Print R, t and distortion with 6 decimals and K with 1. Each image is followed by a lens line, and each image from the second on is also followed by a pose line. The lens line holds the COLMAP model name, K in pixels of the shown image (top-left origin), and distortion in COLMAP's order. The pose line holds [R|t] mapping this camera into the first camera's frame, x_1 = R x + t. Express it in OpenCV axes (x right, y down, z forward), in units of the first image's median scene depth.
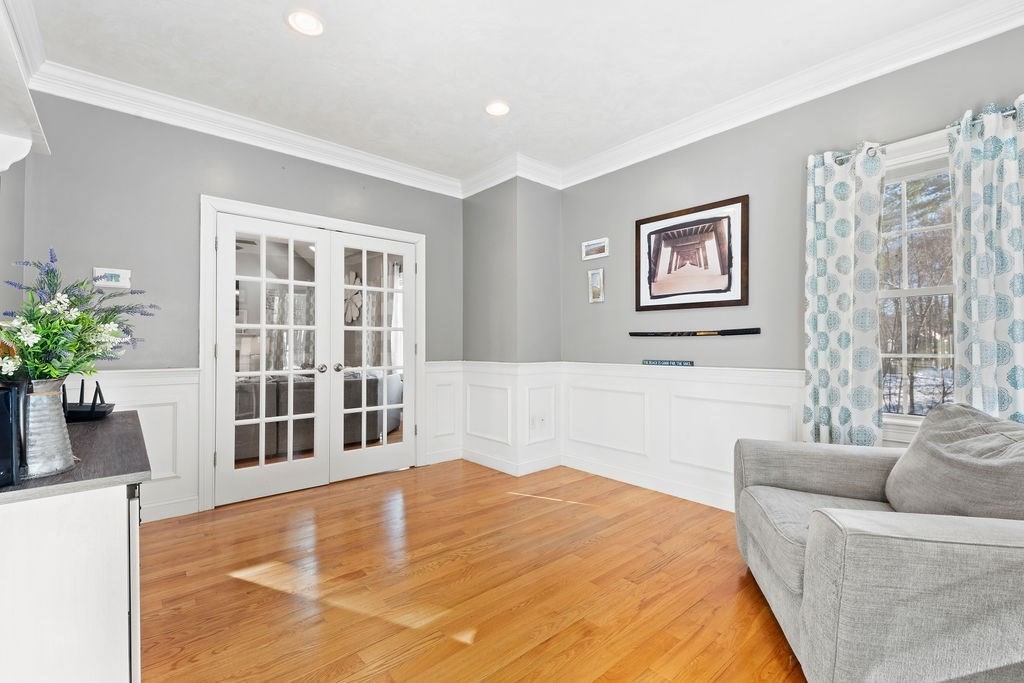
lens RADIAL K [[457.2, 0, 512.0], [0, 457.2, 341.5], [0, 0, 1]] dist [0.016575, -0.010812]
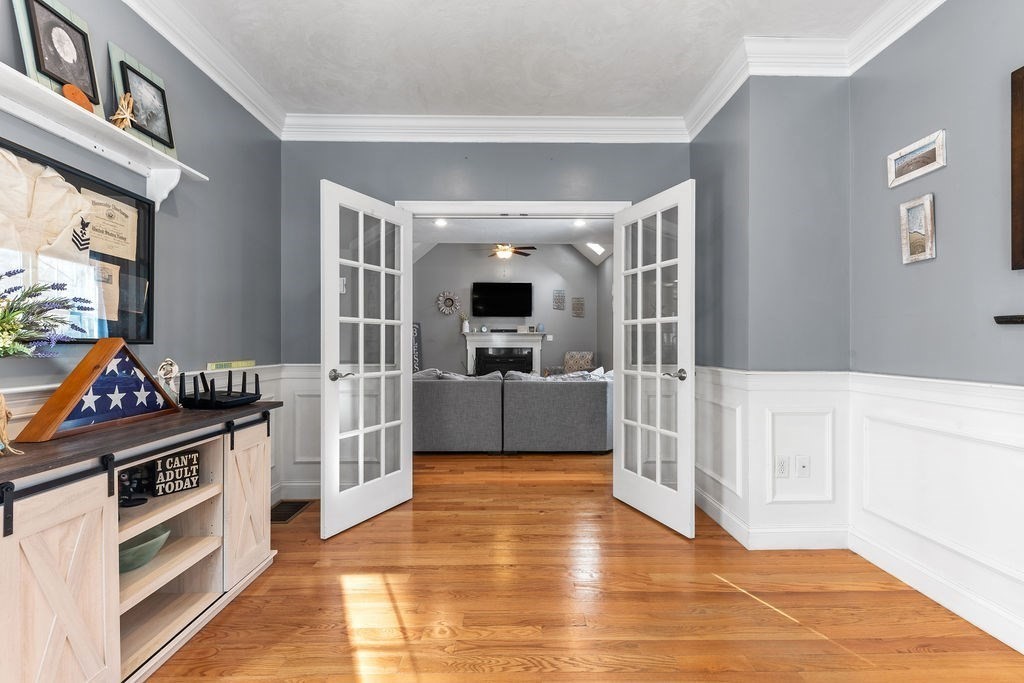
lens RADIAL K [[457.2, 0, 512.0], [0, 457.2, 341.5], [0, 0, 1]] dist [0.016575, -0.010812]
pose [[0.758463, -0.000077, -0.651717, 0.175884], [0.003738, 0.999984, 0.004233, 0.002156], [0.651706, -0.005647, 0.758451, 0.298826]]
